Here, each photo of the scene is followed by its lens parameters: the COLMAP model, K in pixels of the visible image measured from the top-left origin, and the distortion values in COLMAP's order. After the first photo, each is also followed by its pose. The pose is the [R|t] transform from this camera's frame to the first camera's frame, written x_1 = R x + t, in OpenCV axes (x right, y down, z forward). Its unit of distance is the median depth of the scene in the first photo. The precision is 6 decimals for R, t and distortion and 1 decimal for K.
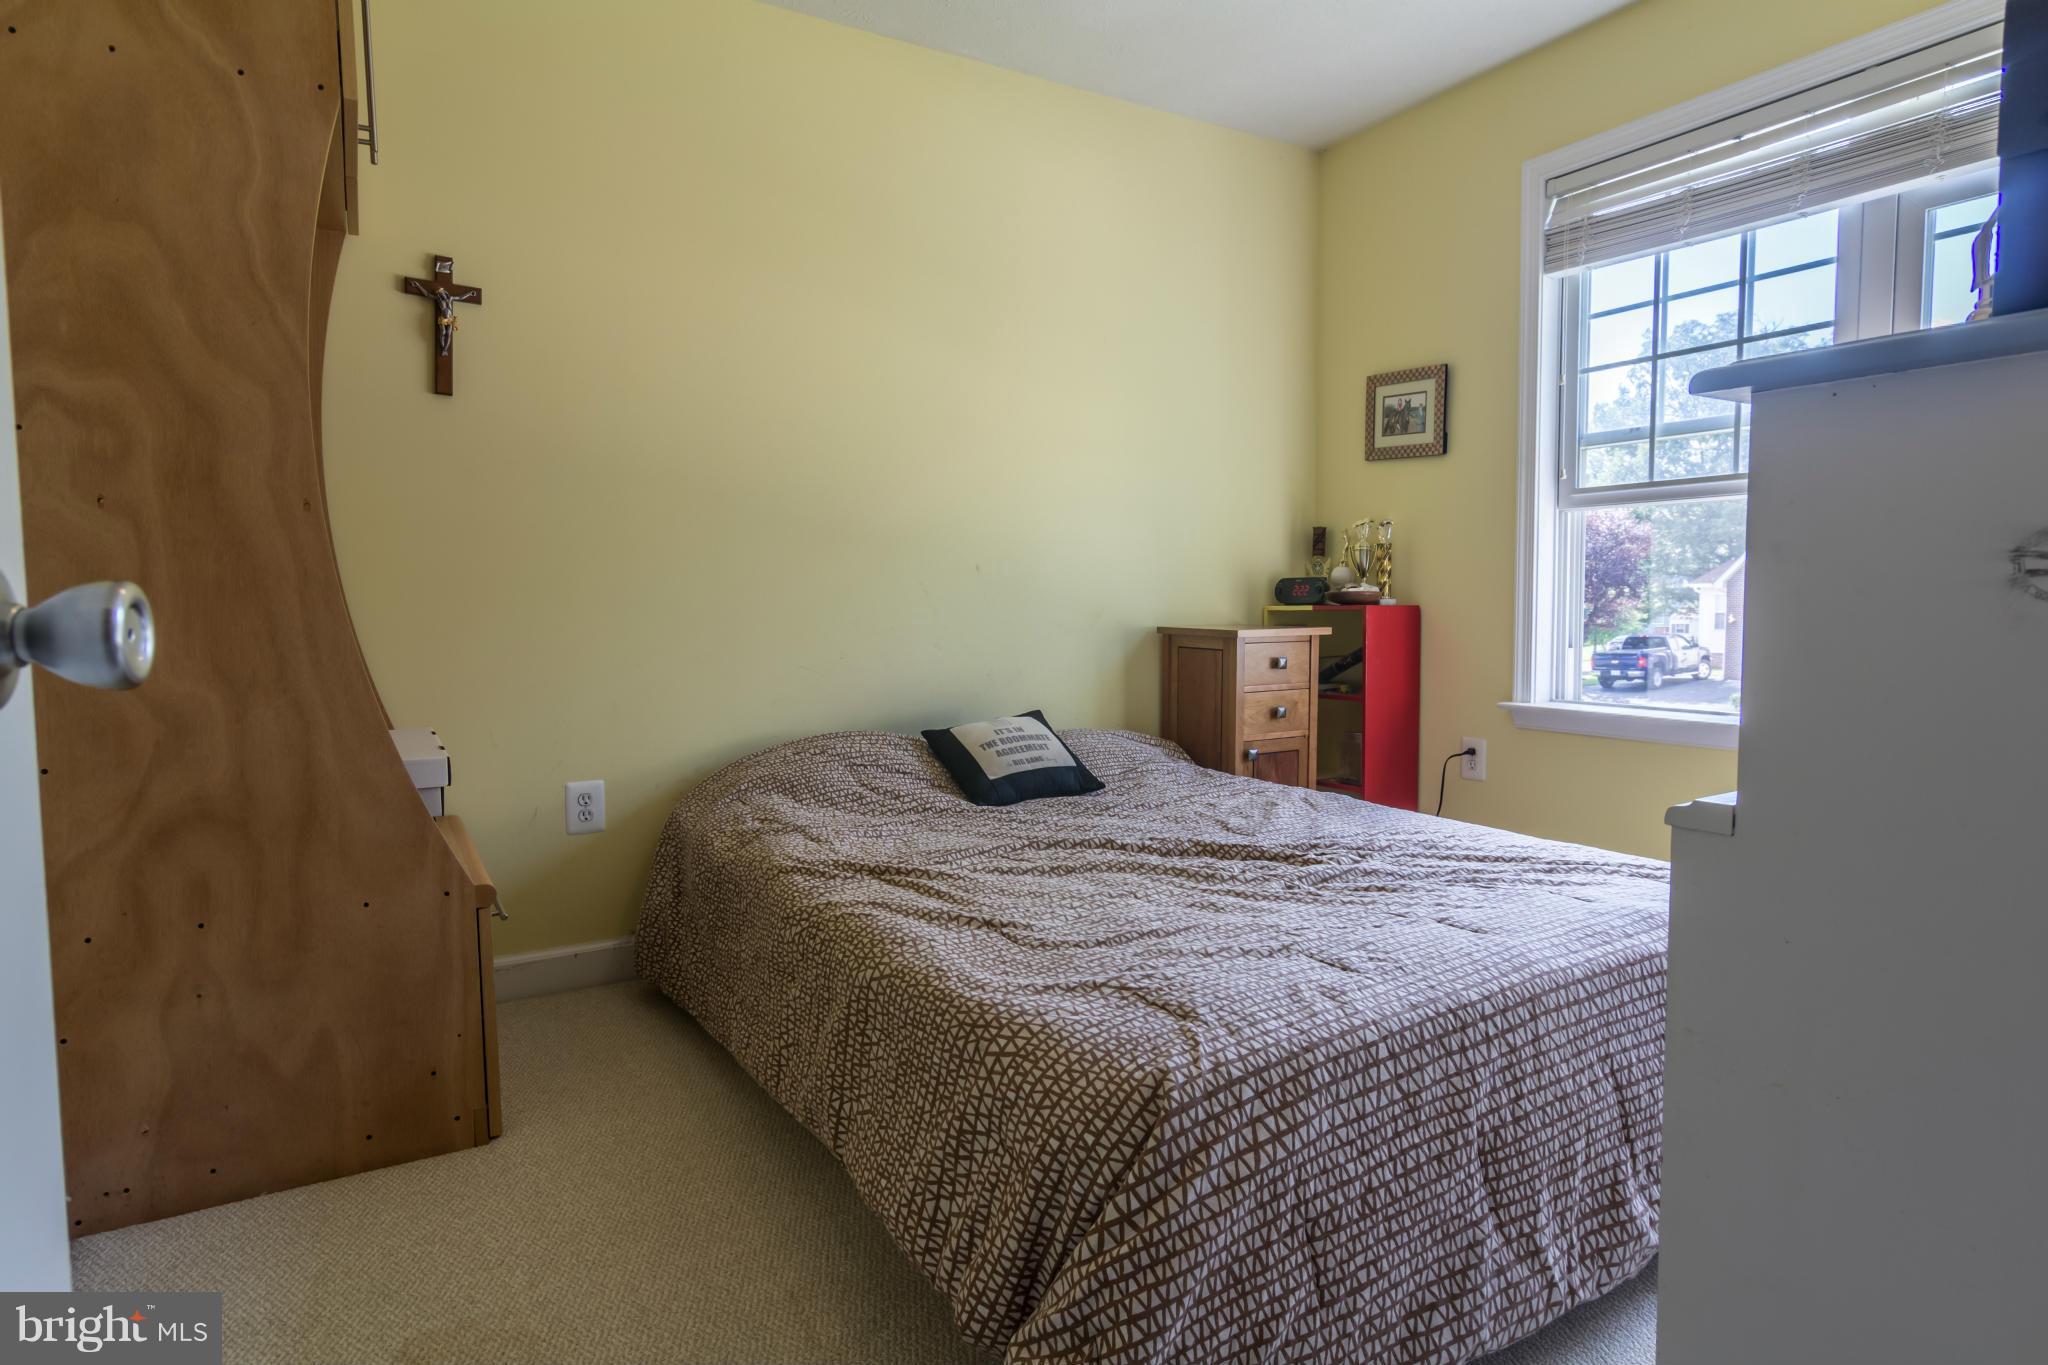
lens RADIAL K [[1176.2, 0, 1026.0], [0, 1176.2, 685.1], [0, 0, 1]] dist [-0.005461, 0.004408]
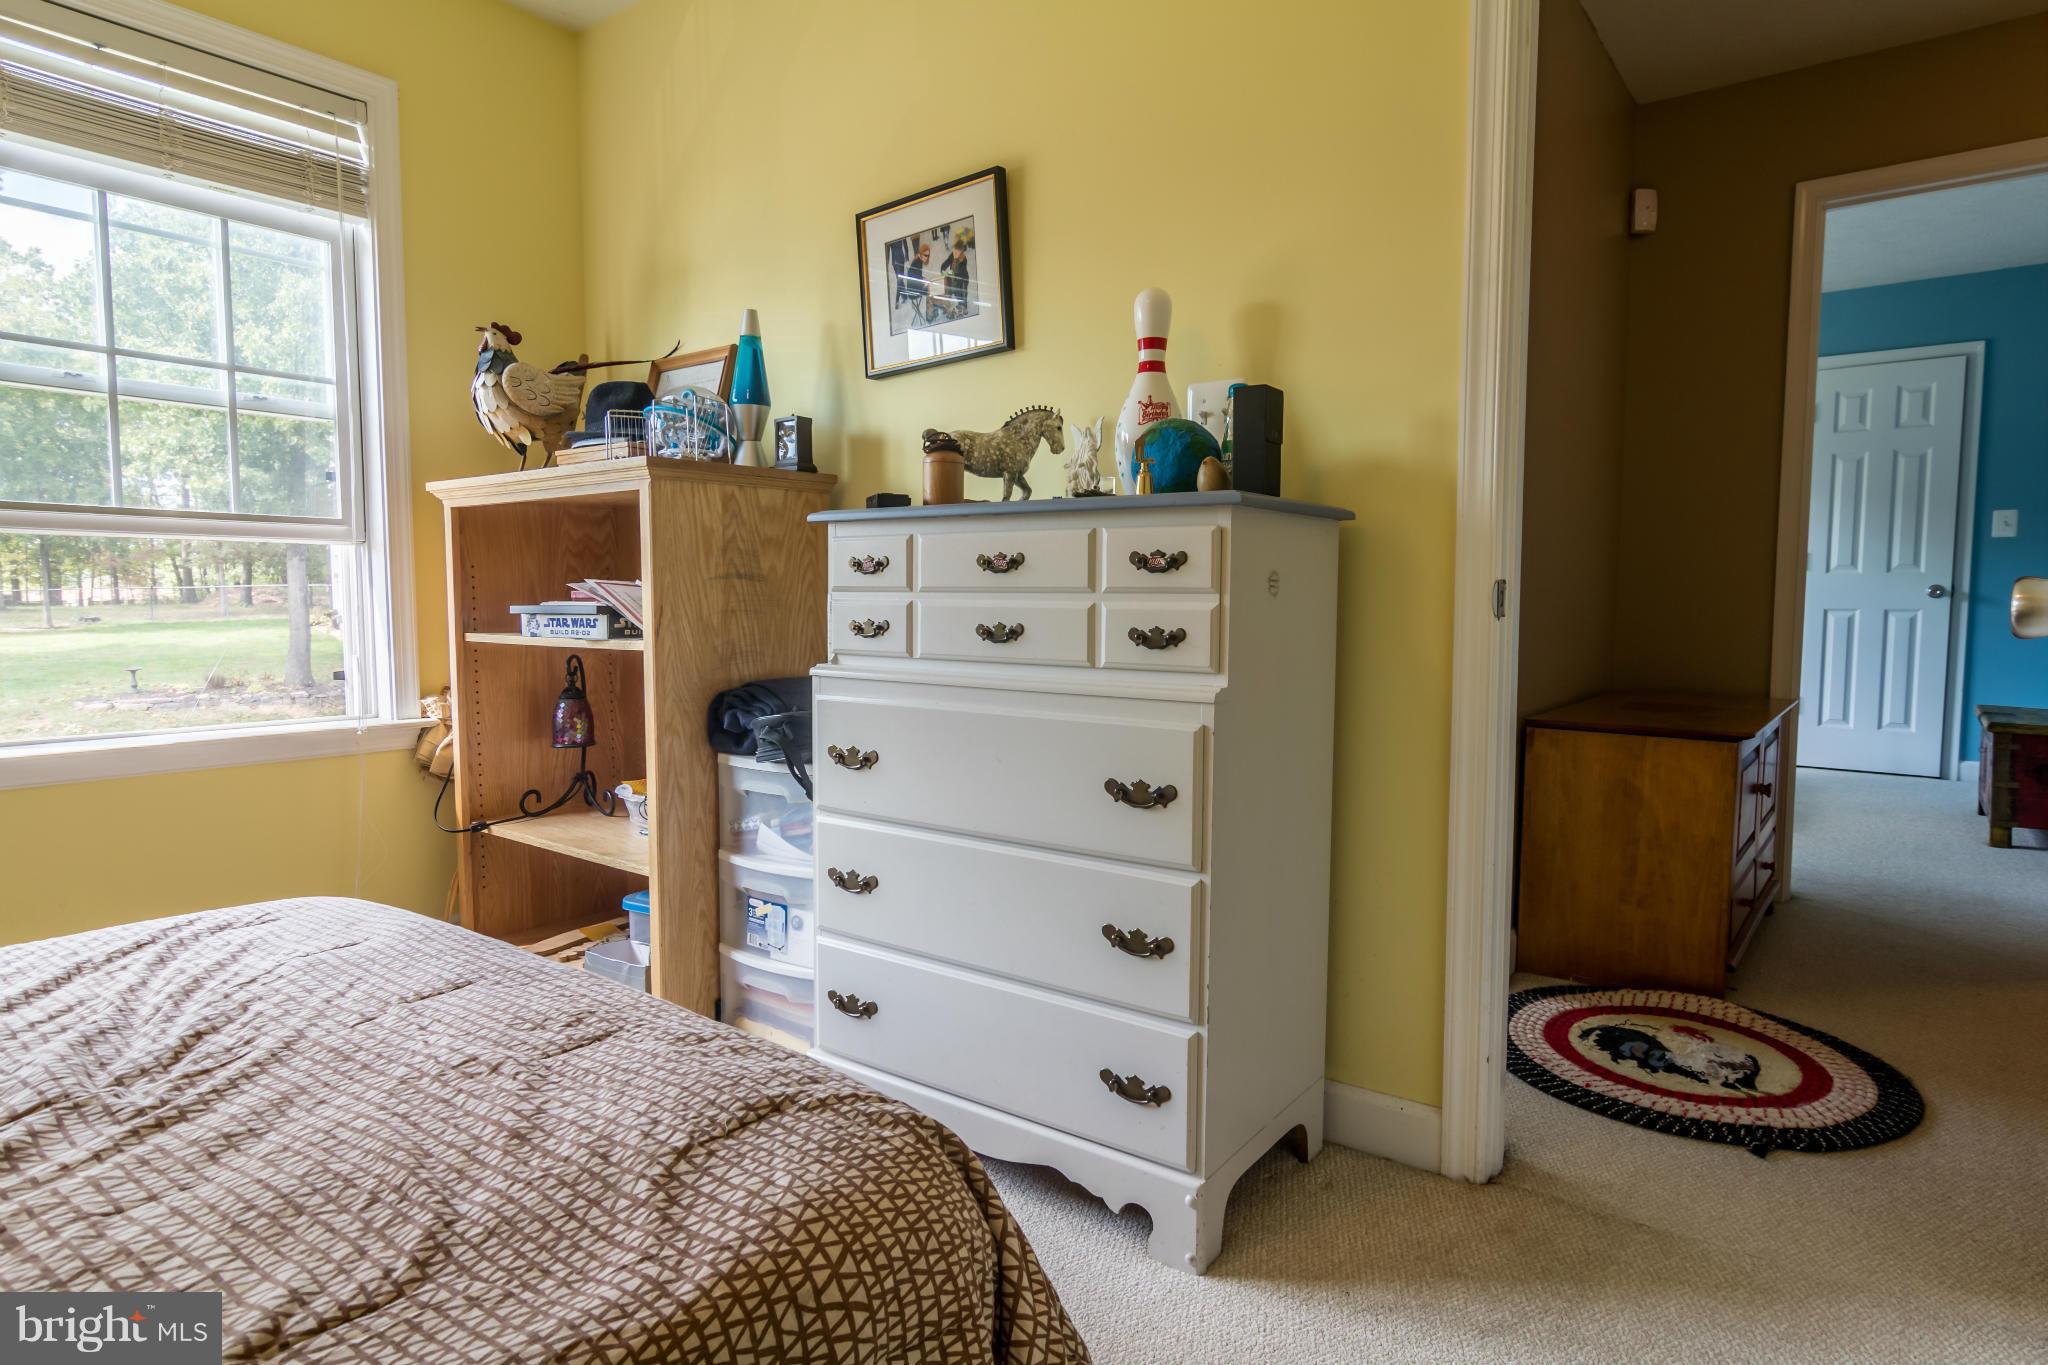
lens RADIAL K [[1176.2, 0, 1016.7], [0, 1176.2, 676.6], [0, 0, 1]] dist [-0.005461, 0.004408]
pose [[-0.385675, -0.061312, 0.920595, -0.666543], [0.069359, 0.993040, 0.095194, -0.081661], [-0.920024, 0.100565, -0.378738, 1.133741]]
